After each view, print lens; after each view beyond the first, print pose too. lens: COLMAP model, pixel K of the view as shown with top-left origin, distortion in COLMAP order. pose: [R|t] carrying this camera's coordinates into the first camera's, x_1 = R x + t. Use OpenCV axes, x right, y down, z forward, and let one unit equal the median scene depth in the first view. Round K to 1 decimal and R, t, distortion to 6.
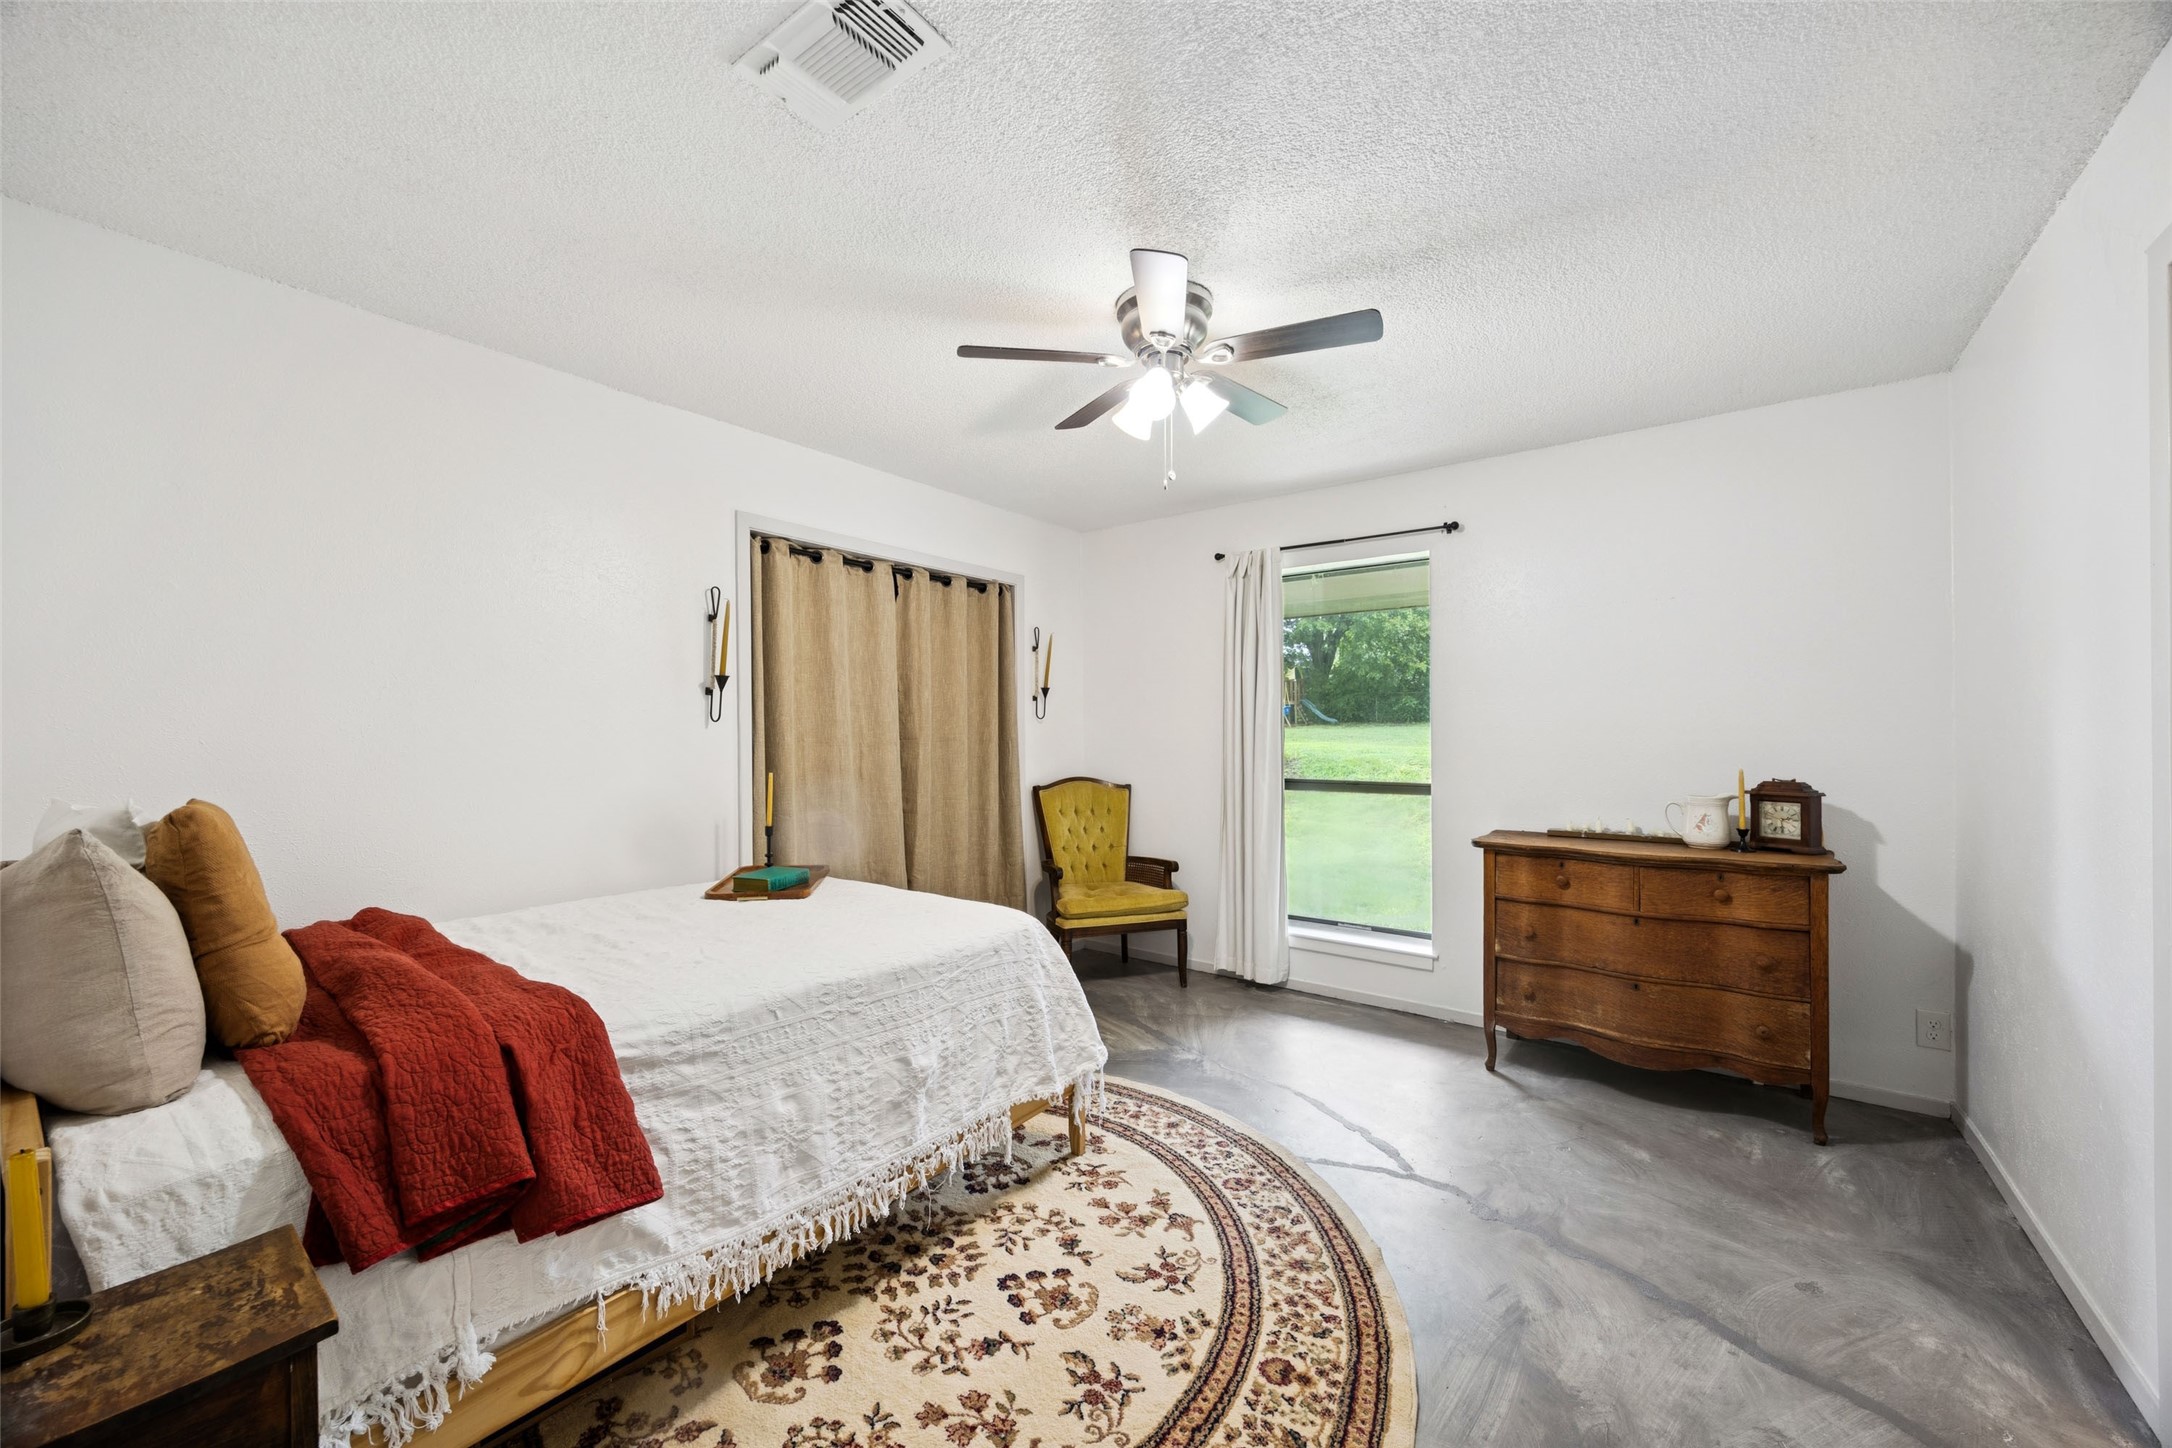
lens RADIAL K [[826.2, 0, 1083.6], [0, 826.2, 730.0], [0, 0, 1]] dist [-0.001769, -0.000431]
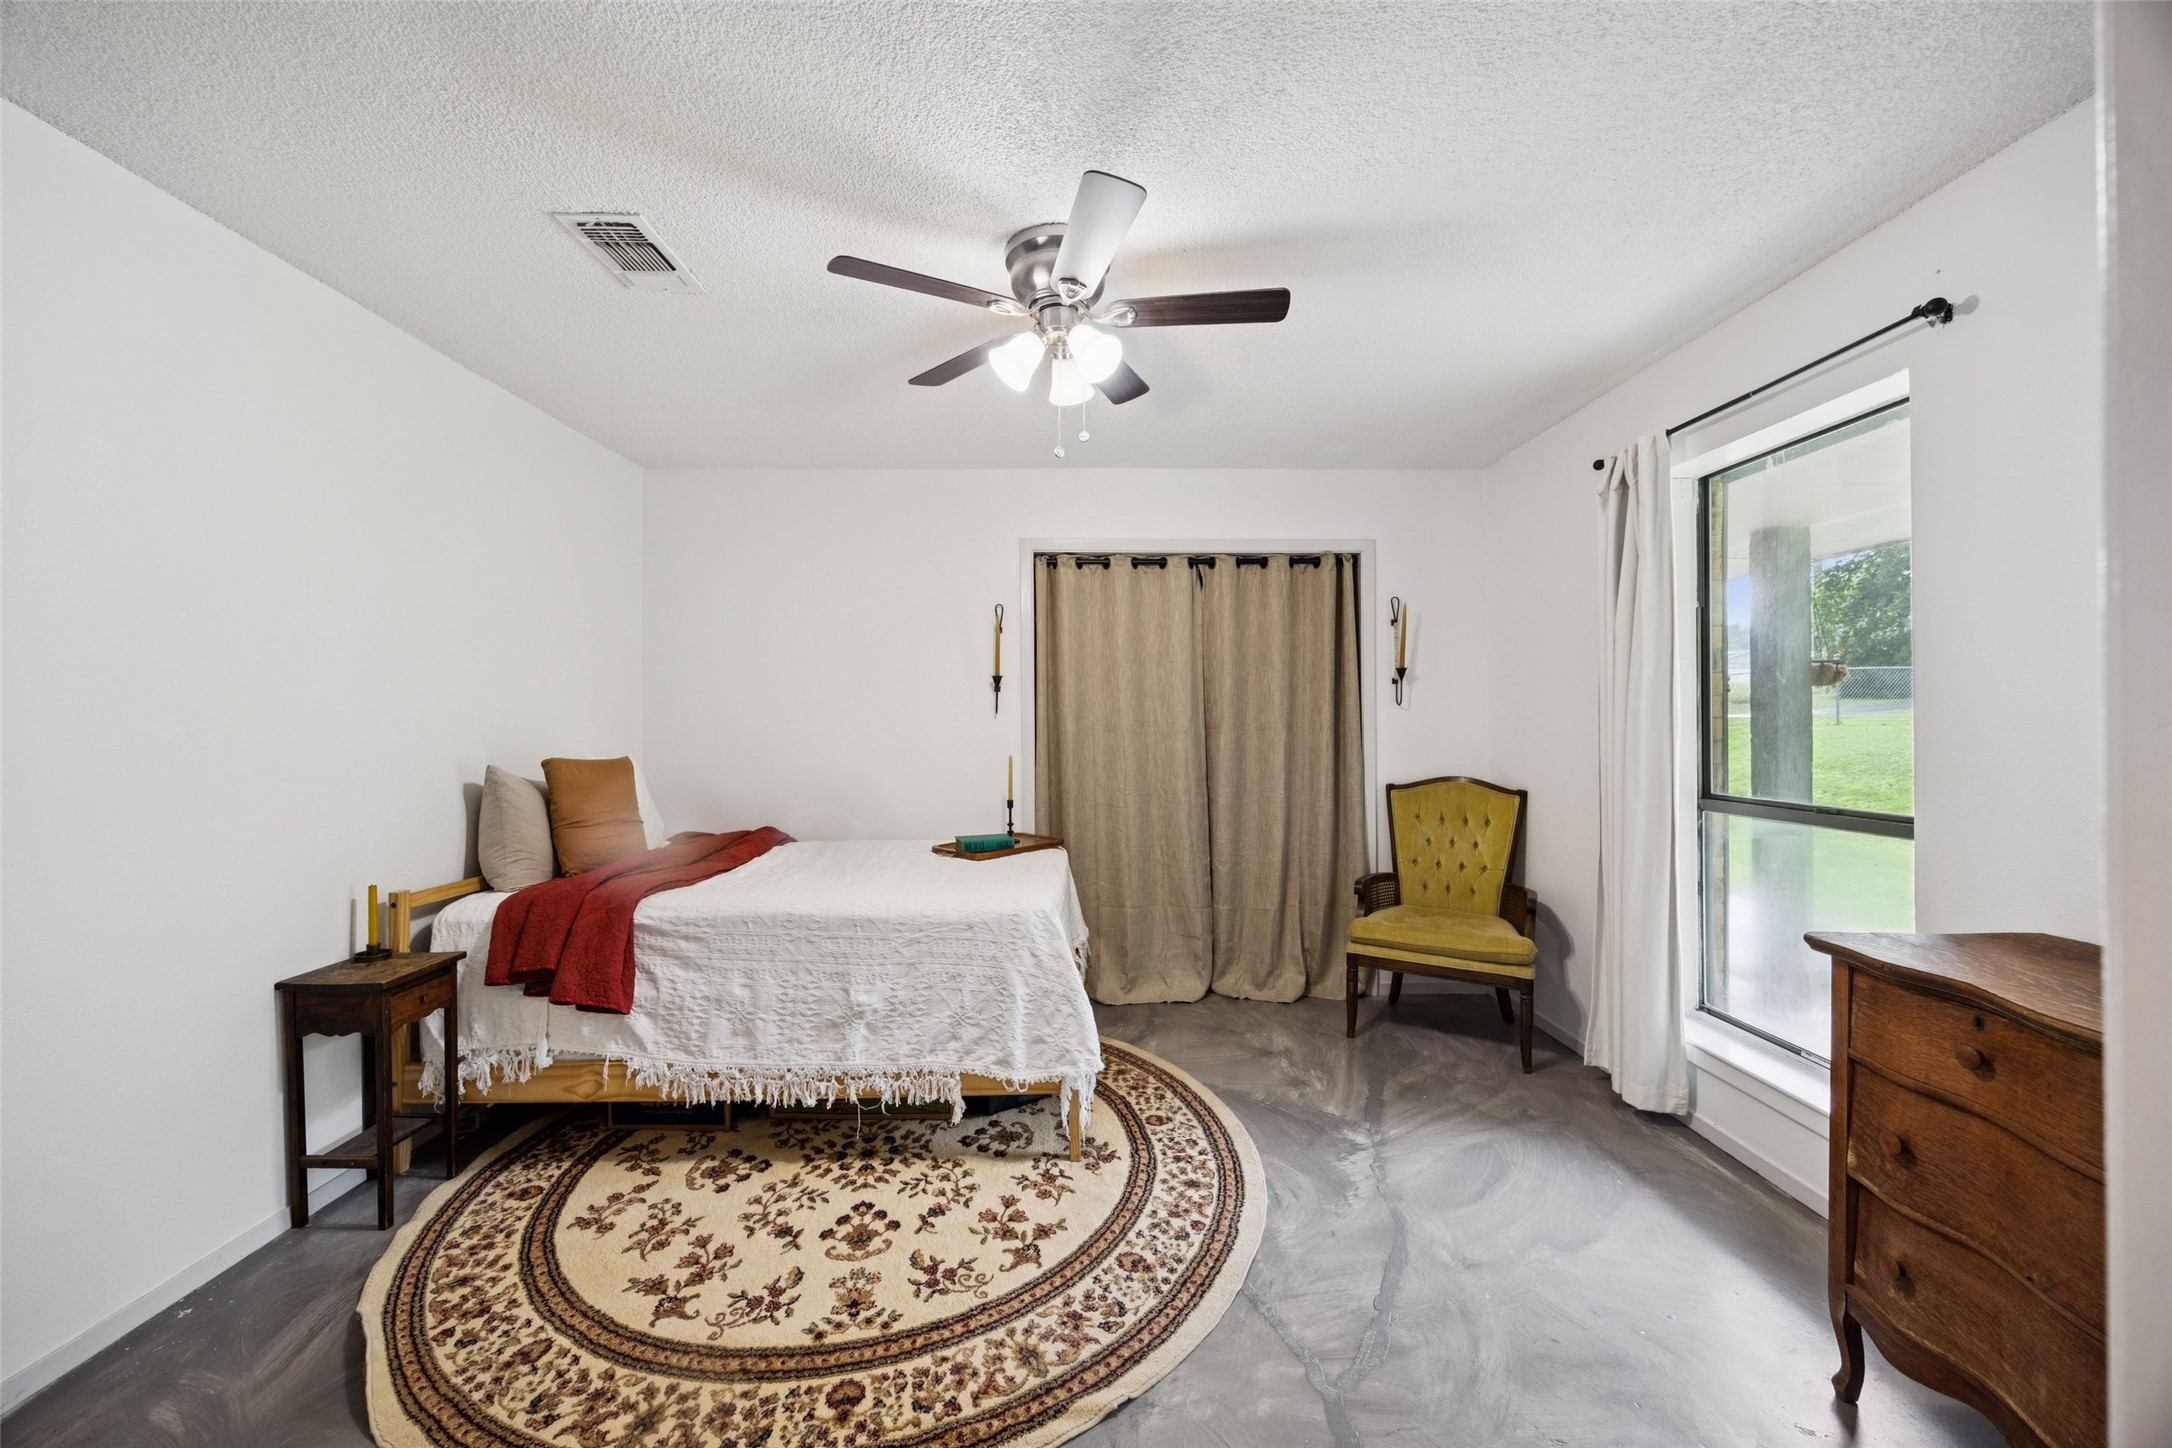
lens RADIAL K [[826.2, 0, 1082.3], [0, 826.2, 722.3], [0, 0, 1]] dist [-0.001769, -0.000431]
pose [[0.612951, 0.001590, -0.790119, 0.914562], [0.003435, 0.999983, 0.004677, -0.002480], [0.790113, -0.005581, 0.612935, 0.503826]]
